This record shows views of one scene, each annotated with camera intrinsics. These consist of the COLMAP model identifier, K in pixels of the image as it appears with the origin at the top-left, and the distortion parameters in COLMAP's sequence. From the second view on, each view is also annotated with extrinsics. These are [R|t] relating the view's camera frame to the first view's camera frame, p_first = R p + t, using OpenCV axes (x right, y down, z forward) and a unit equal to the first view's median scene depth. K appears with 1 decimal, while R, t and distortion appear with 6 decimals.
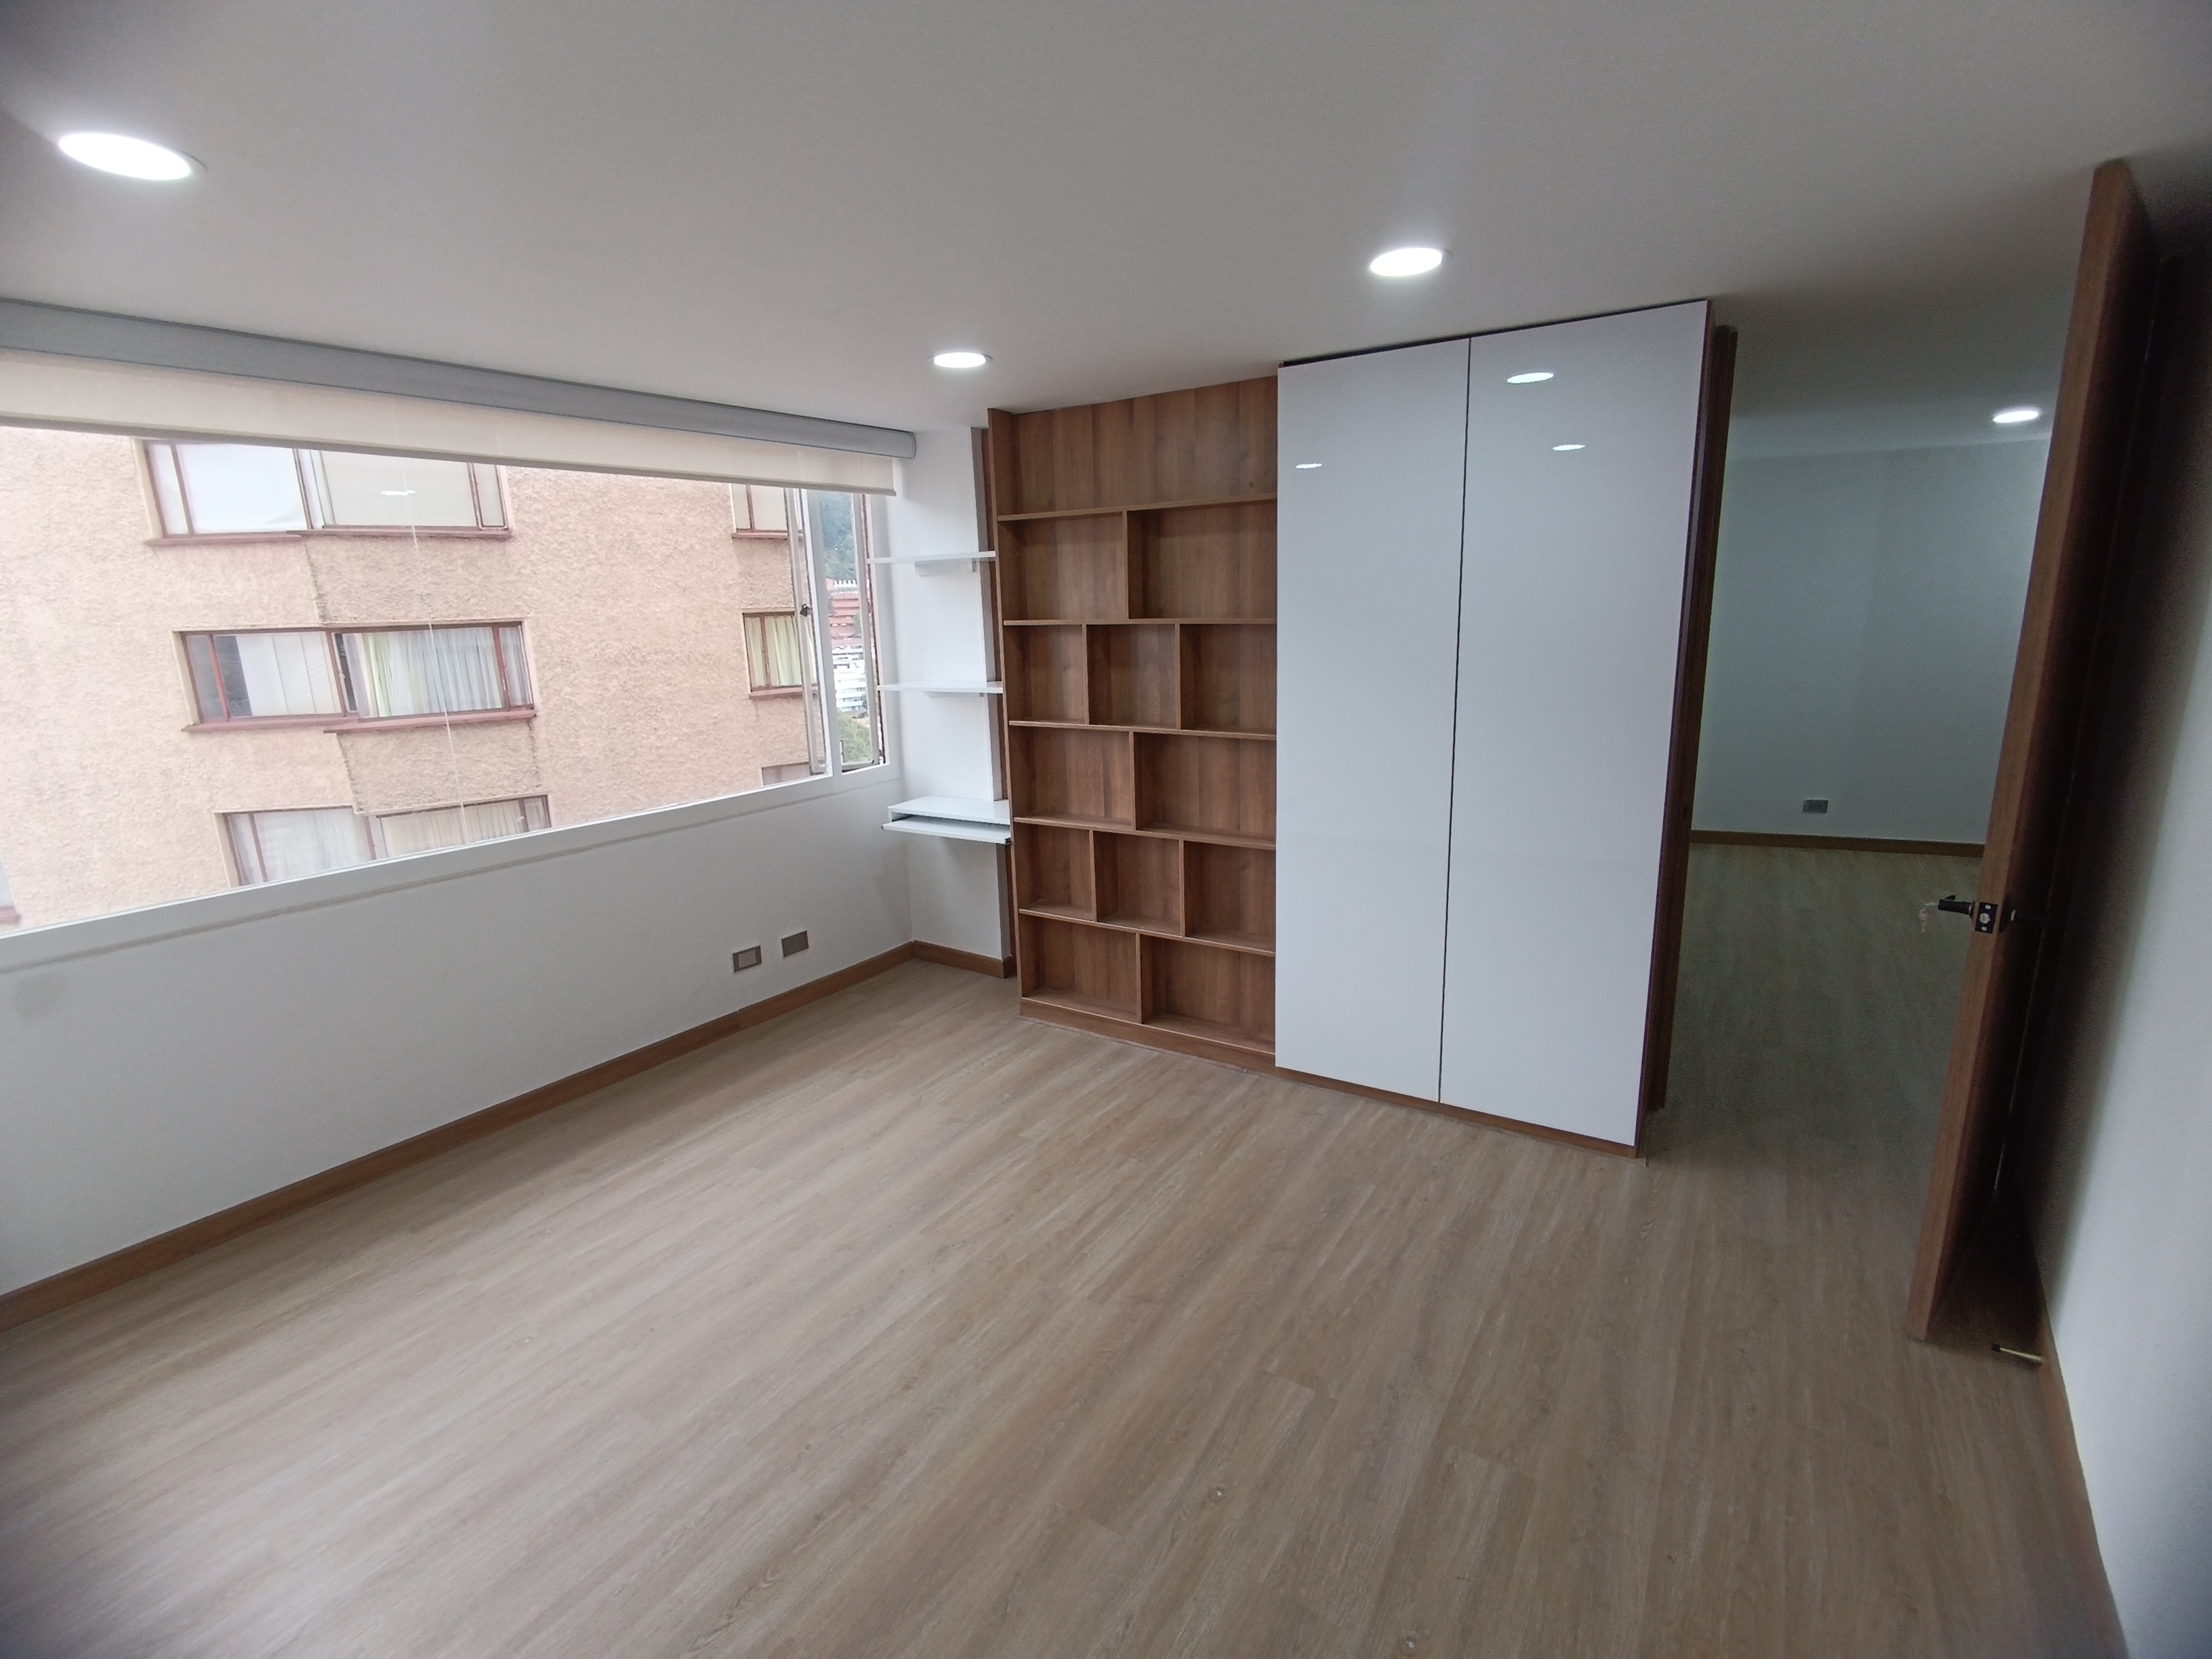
lens RADIAL K [[1003.7, 0, 1116.9], [0, 1003.7, 829.4], [0, 0, 1]] dist [-0.001727, -0.006479]
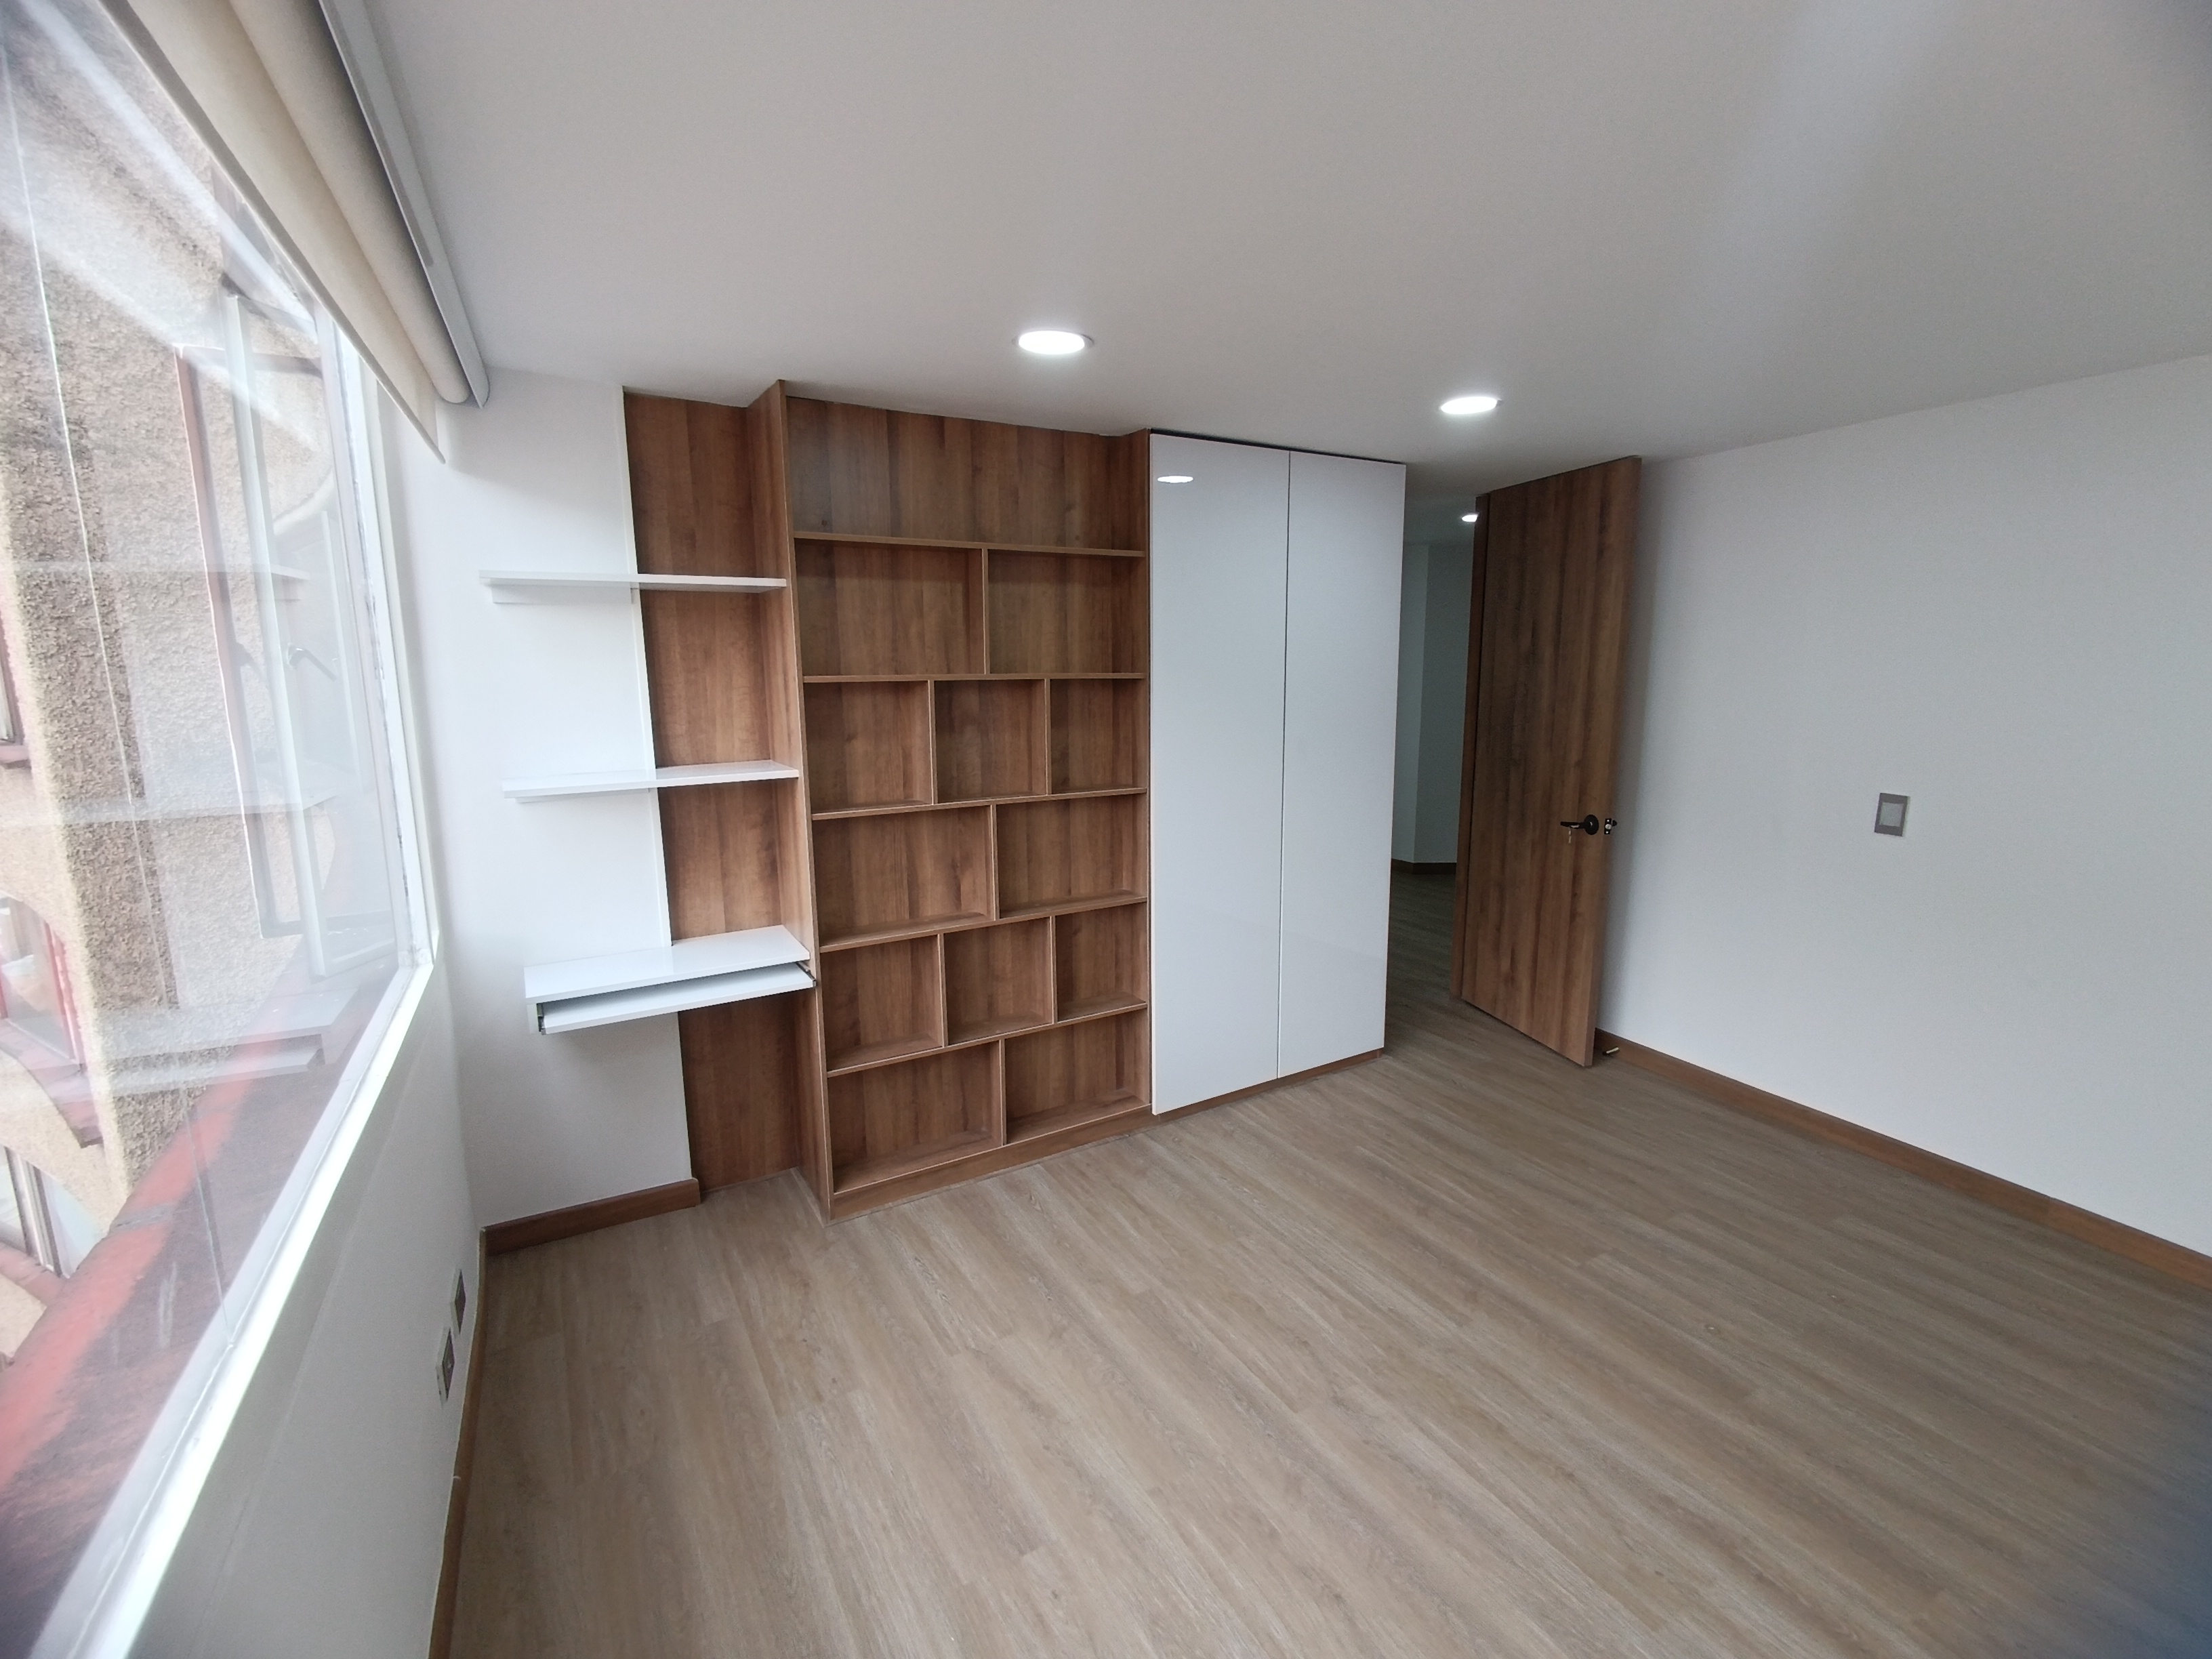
lens RADIAL K [[1003.7, 0, 1116.9], [0, 1003.7, 829.4], [0, 0, 1]] dist [-0.001727, -0.006479]
pose [[0.450626, -0.129388, 0.883287, -0.717782], [0.190336, 0.980615, 0.046541, -0.099509], [-0.872186, 0.147149, 0.466518, 0.530307]]
